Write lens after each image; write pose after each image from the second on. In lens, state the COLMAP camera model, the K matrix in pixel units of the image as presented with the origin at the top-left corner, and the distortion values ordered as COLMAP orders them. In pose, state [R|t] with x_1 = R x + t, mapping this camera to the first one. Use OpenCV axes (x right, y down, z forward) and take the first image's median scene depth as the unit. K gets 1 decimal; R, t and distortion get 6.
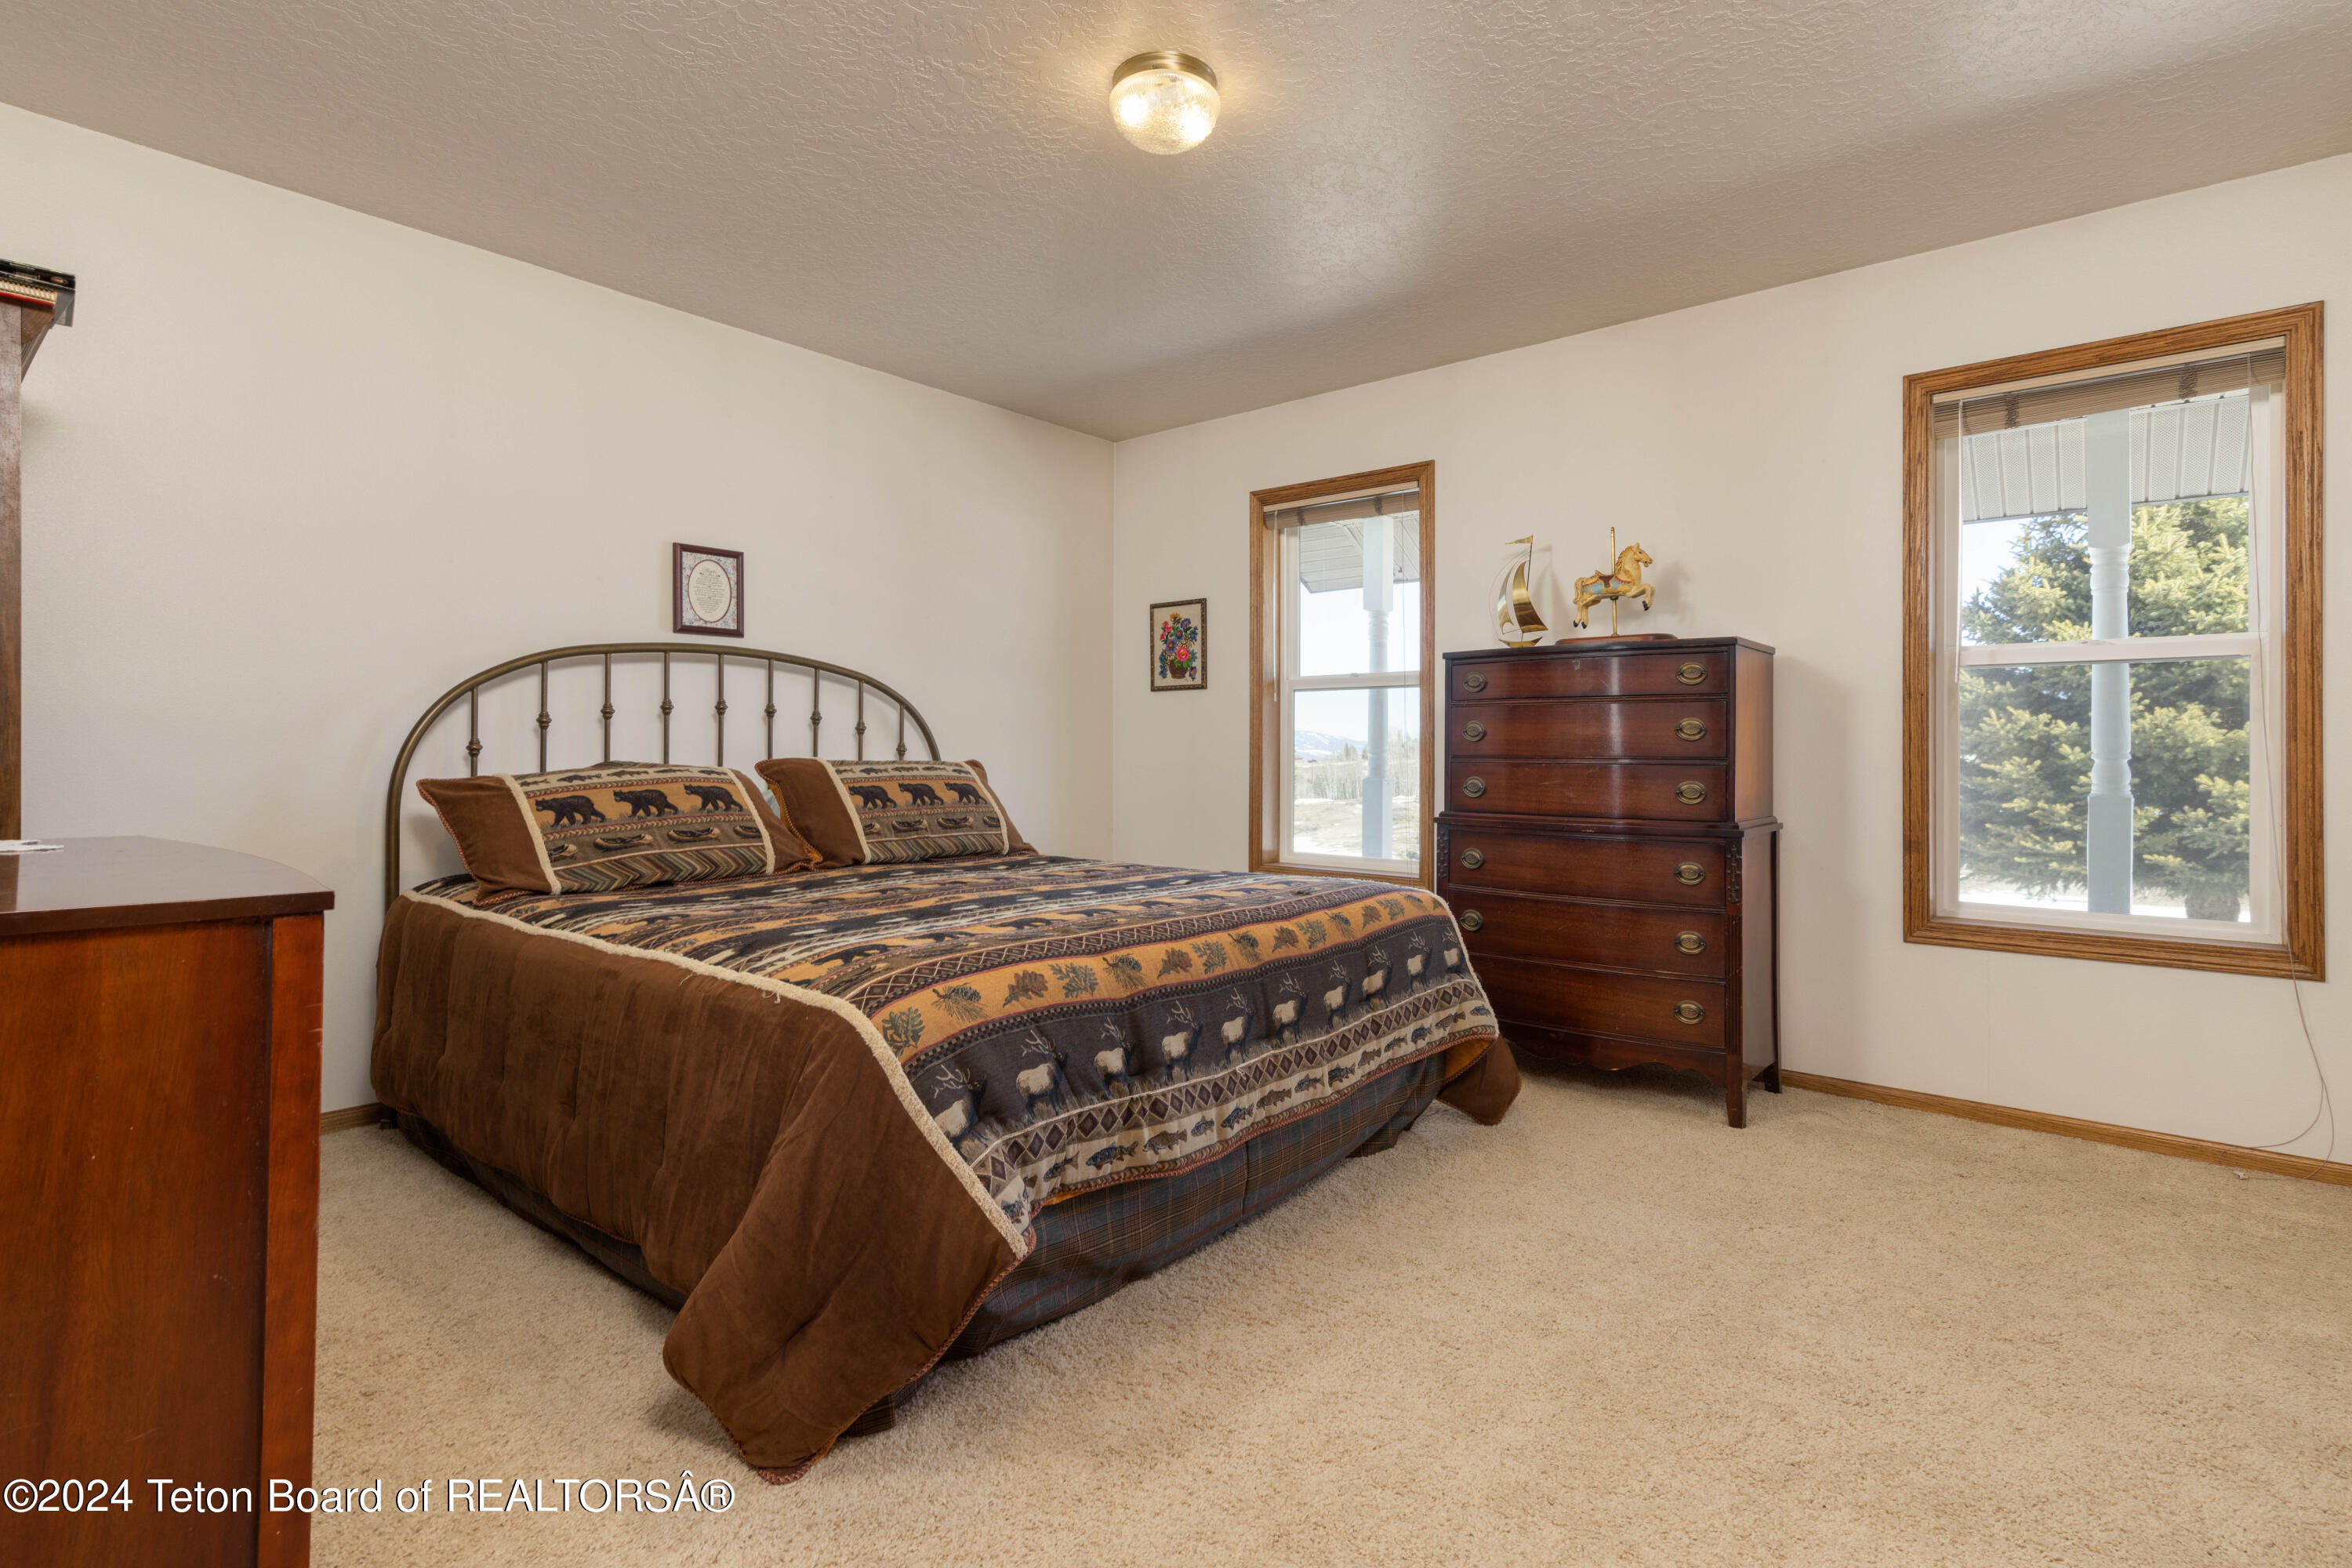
lens RADIAL K [[1139.2, 0, 1187.6], [0, 1139.2, 766.9], [0, 0, 1]] dist [0.005776, 0.000322]
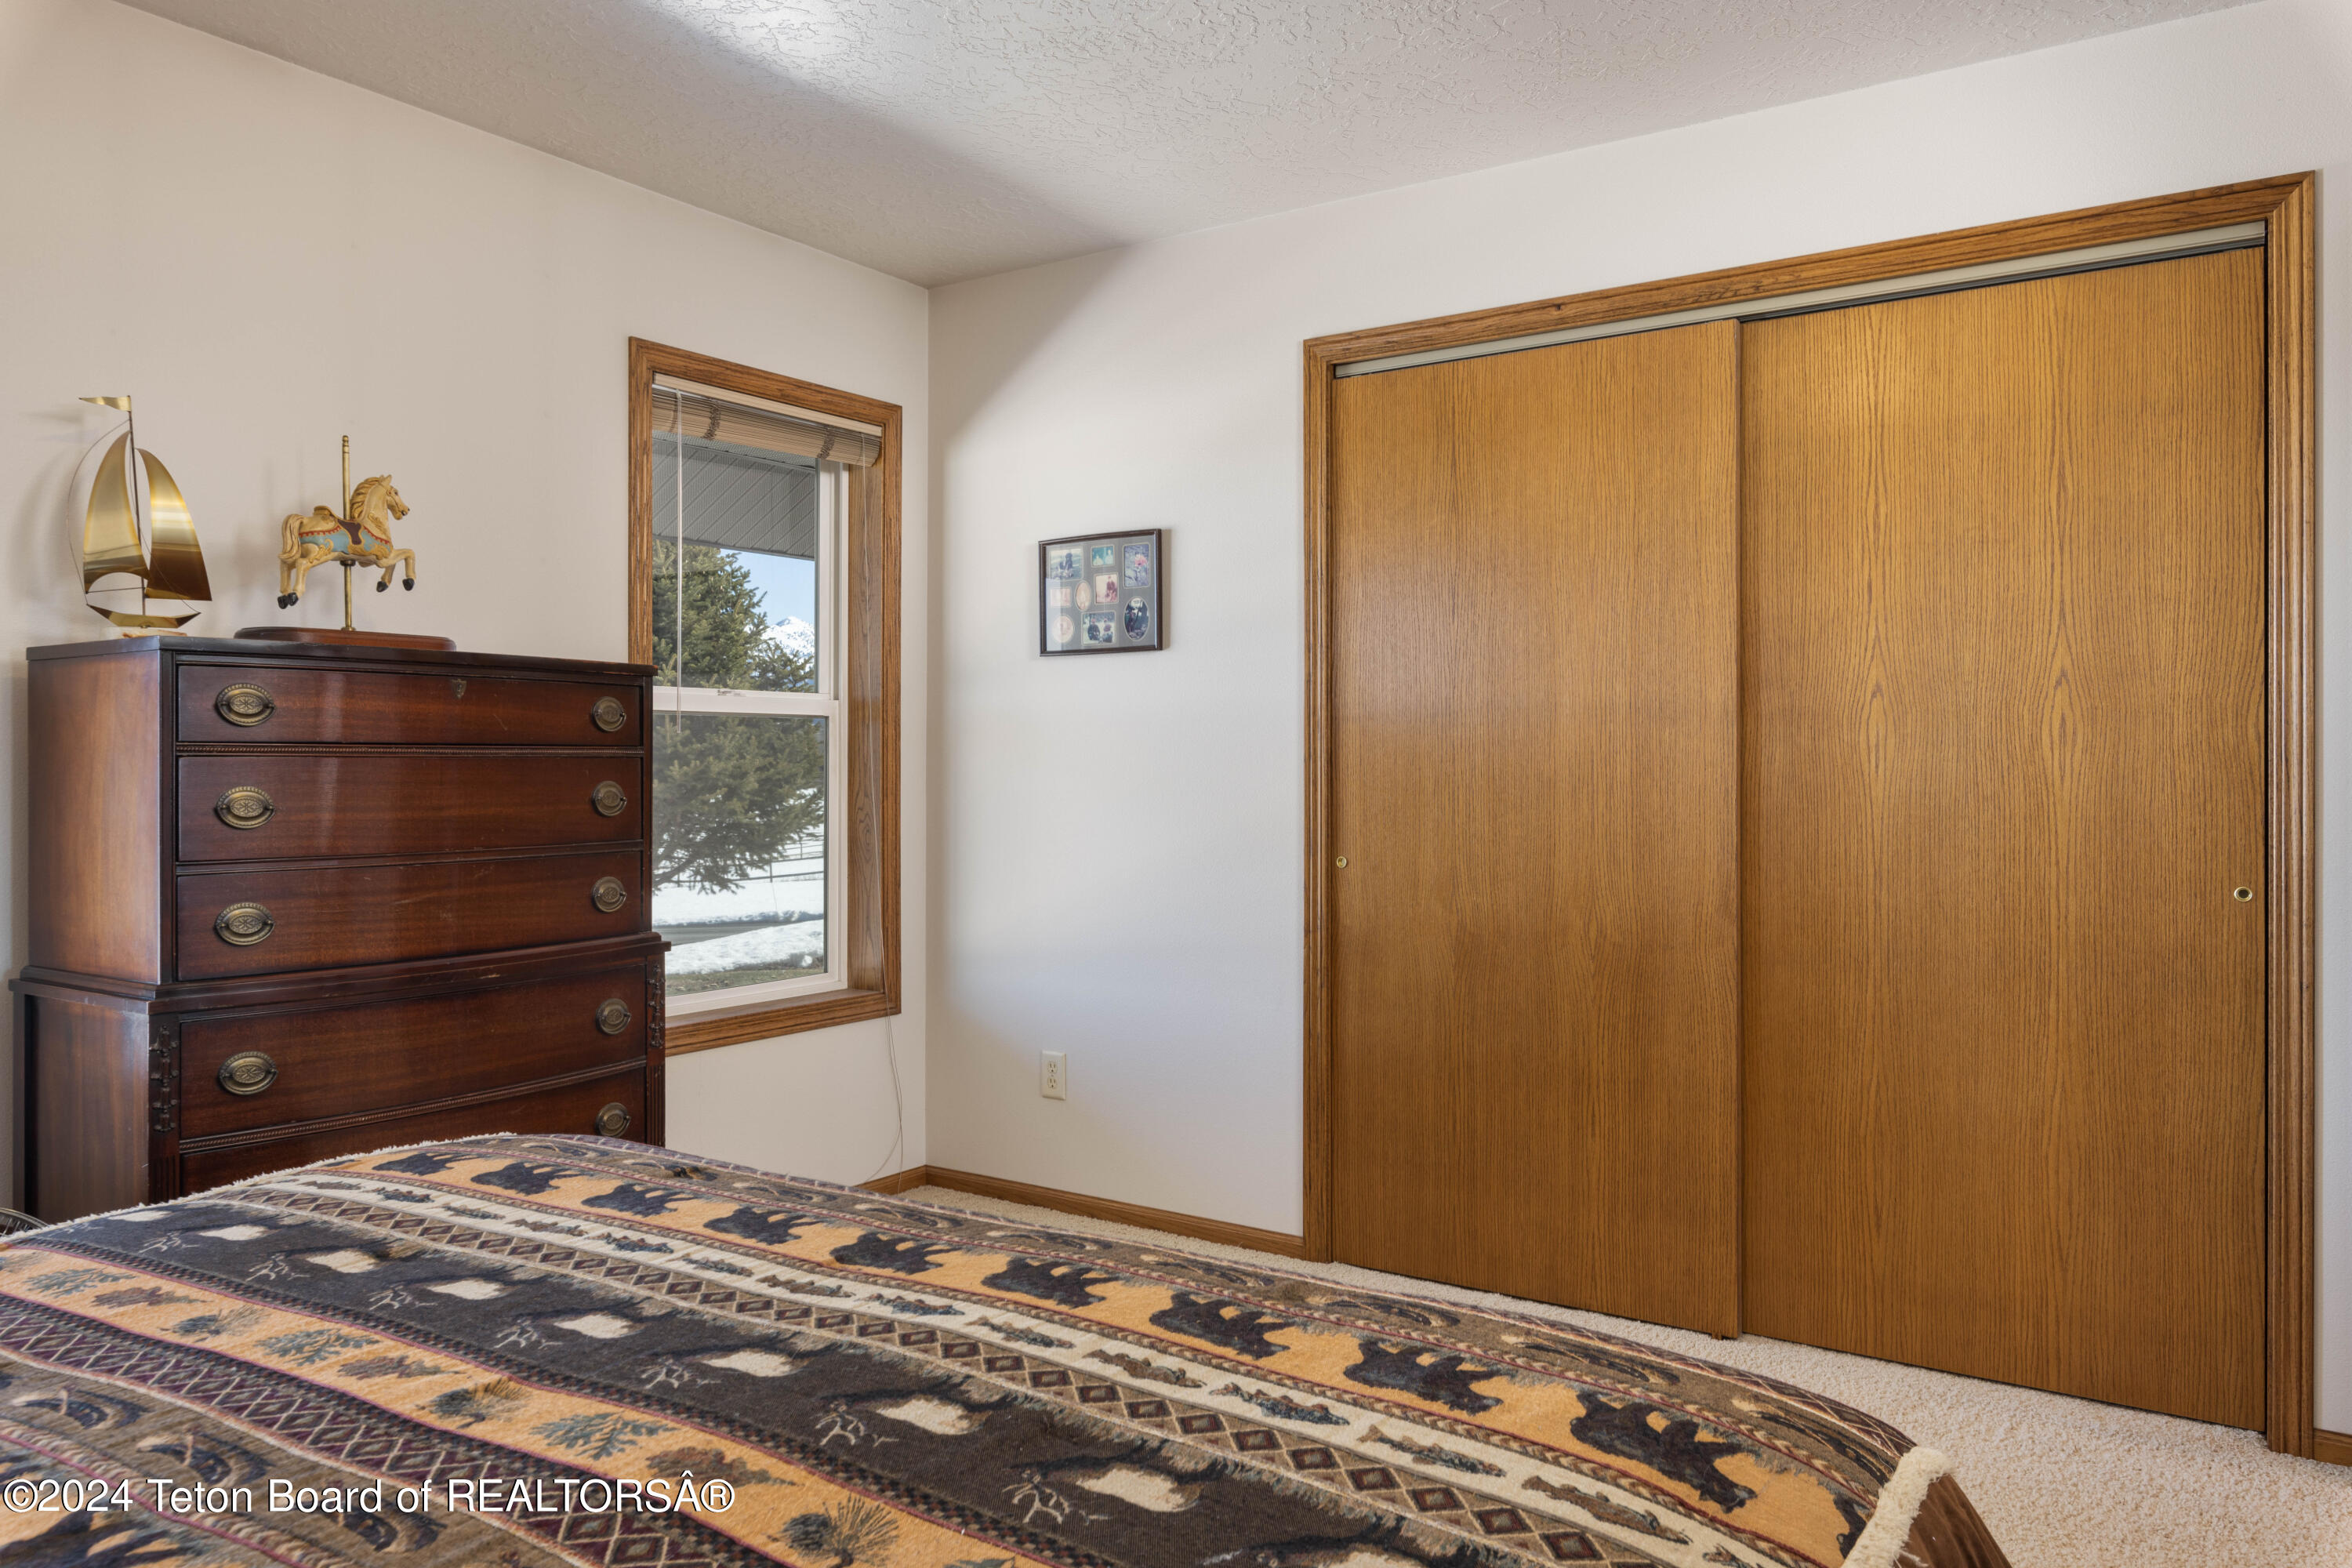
lens RADIAL K [[1622.6, 0, 1183.2], [0, 1622.6, 752.0], [0, 0, 1]] dist [0.005794, 0.001995]
pose [[-0.100827, -0.000470, 0.994904, -0.514525], [0.021484, 0.999766, 0.002650, -0.053368], [-0.994672, 0.021642, -0.100794, 0.740535]]
